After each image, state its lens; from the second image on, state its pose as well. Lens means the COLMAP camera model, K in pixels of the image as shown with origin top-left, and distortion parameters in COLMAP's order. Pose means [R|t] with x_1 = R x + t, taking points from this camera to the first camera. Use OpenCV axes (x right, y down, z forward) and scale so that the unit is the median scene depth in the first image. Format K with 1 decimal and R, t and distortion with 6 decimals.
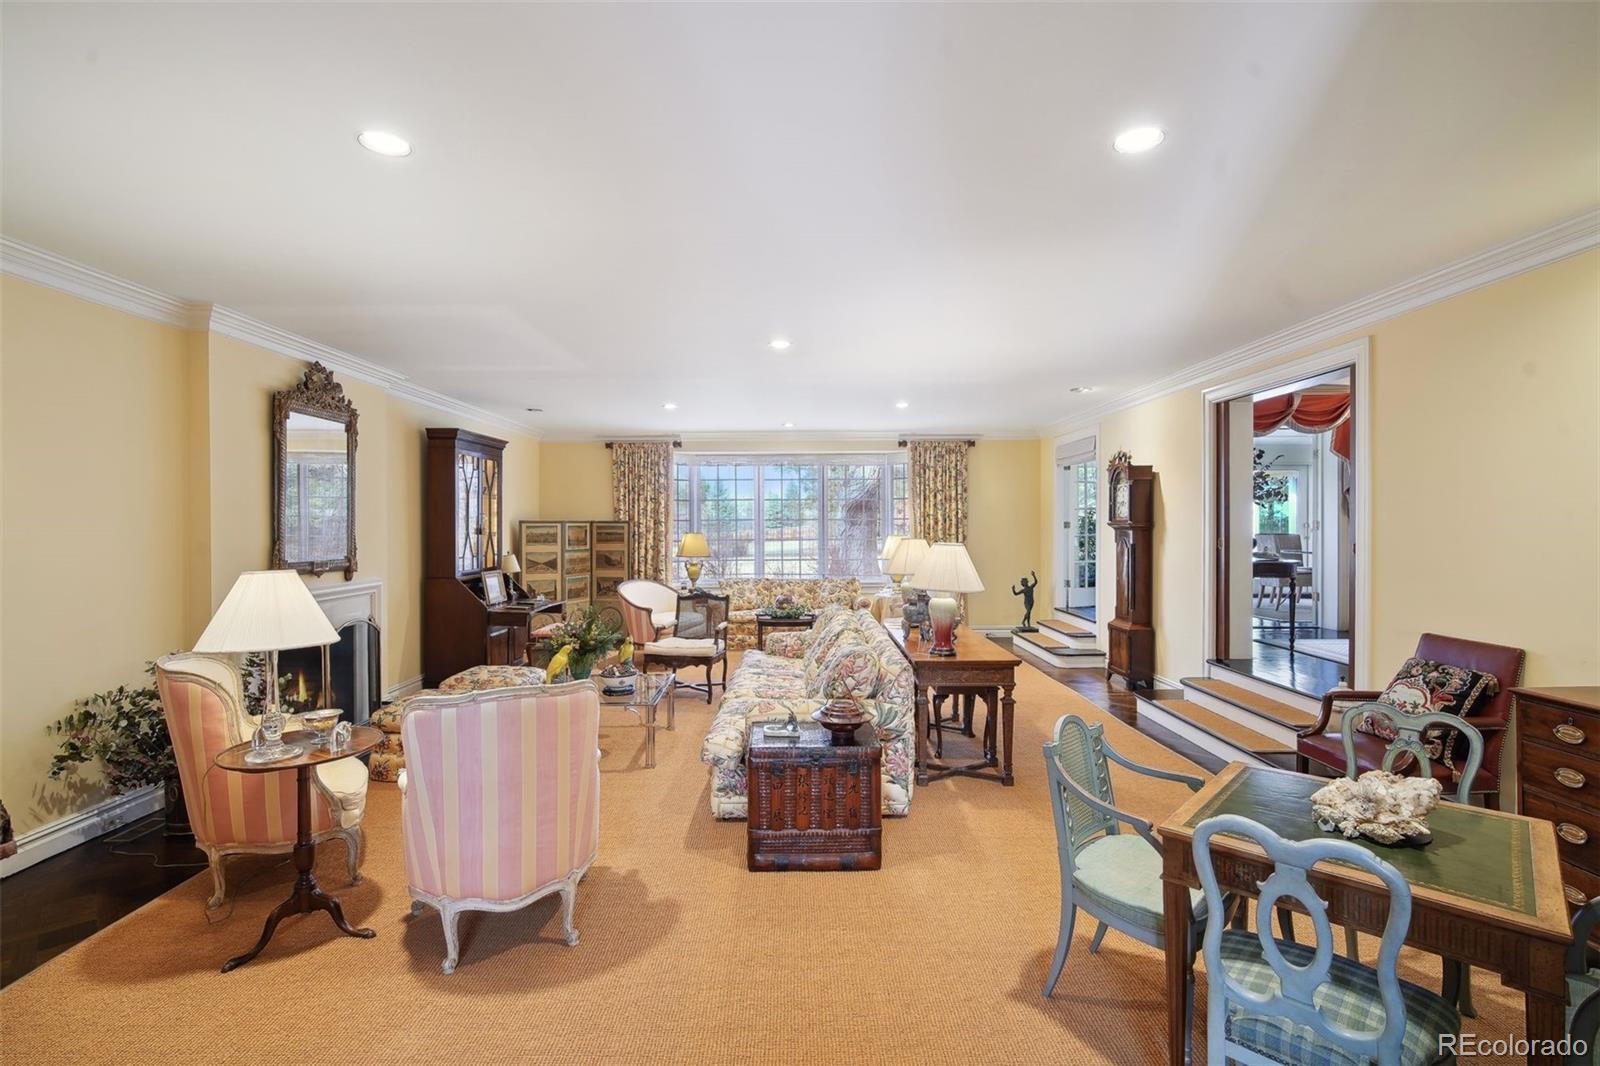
lens RADIAL K [[728.9, 0, 810.4], [0, 728.9, 530.6], [0, 0, 1]] dist [-0.008219, 0.002472]
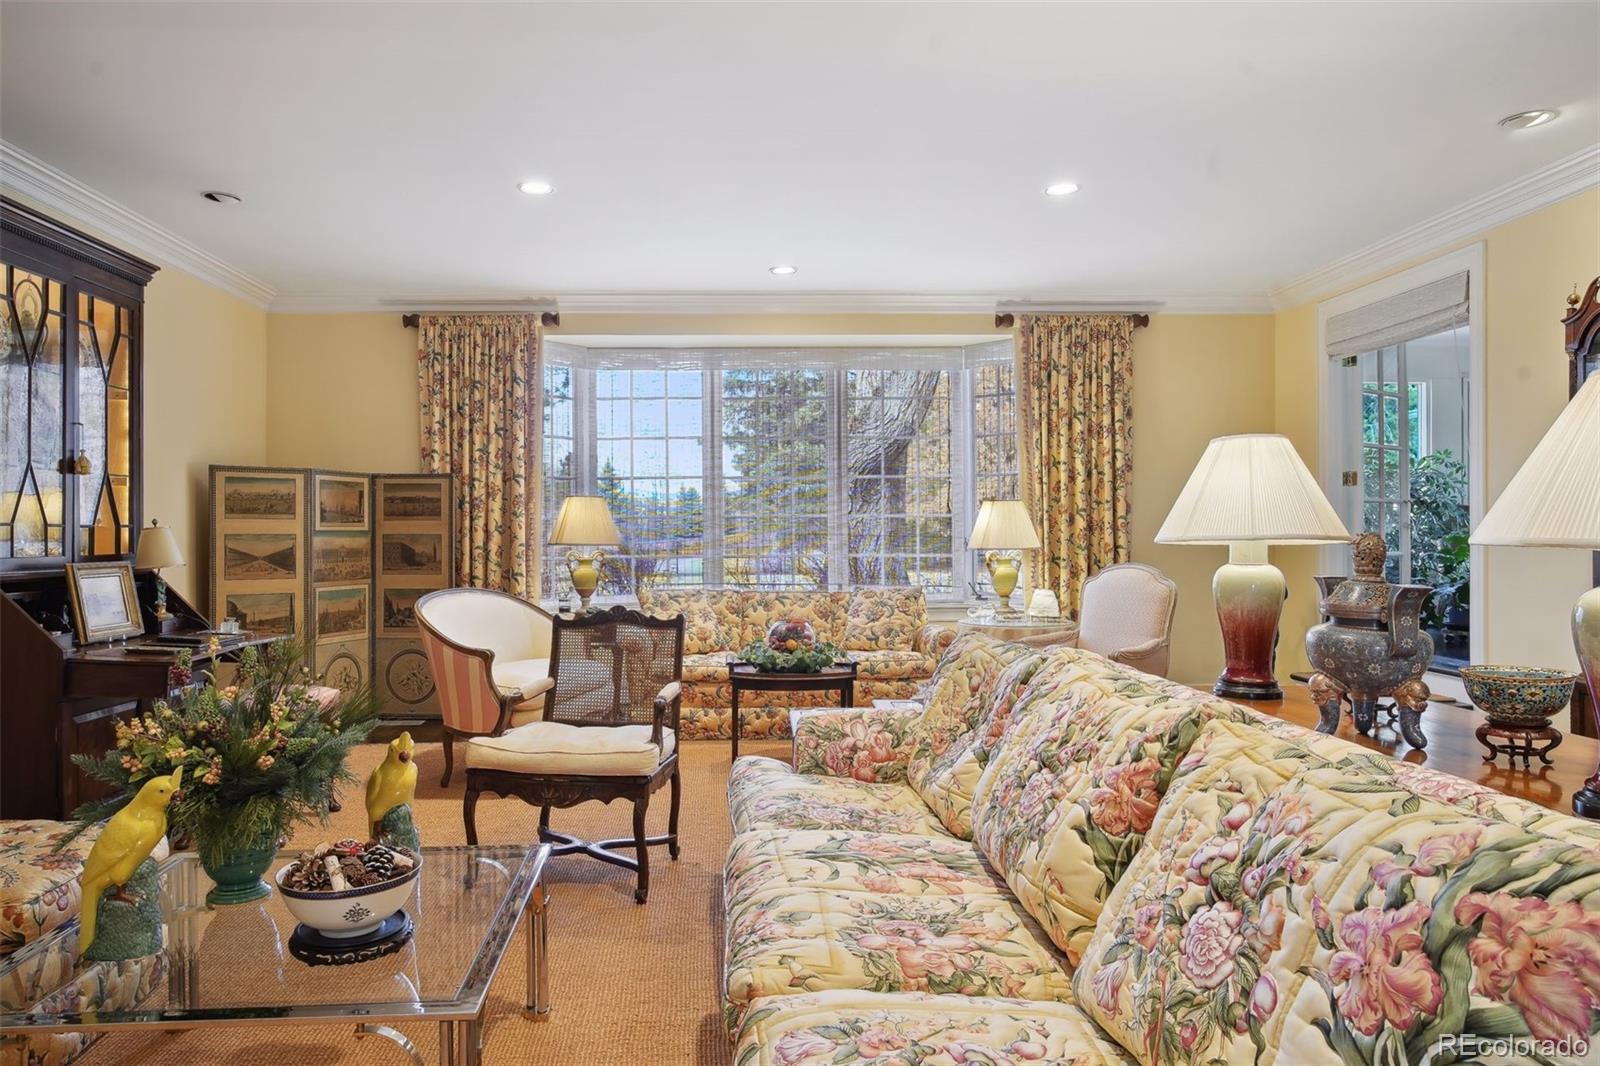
lens RADIAL K [[1108.0, 0, 789.9], [0, 1108.0, 531.4], [0, 0, 1]] dist [-0.006995, 0.001986]
pose [[0.999403, -0.001999, 0.034480, -0.052620], [0.002148, 0.999989, -0.004284, 0.031959], [-0.034471, 0.004356, 0.999396, 0.275921]]
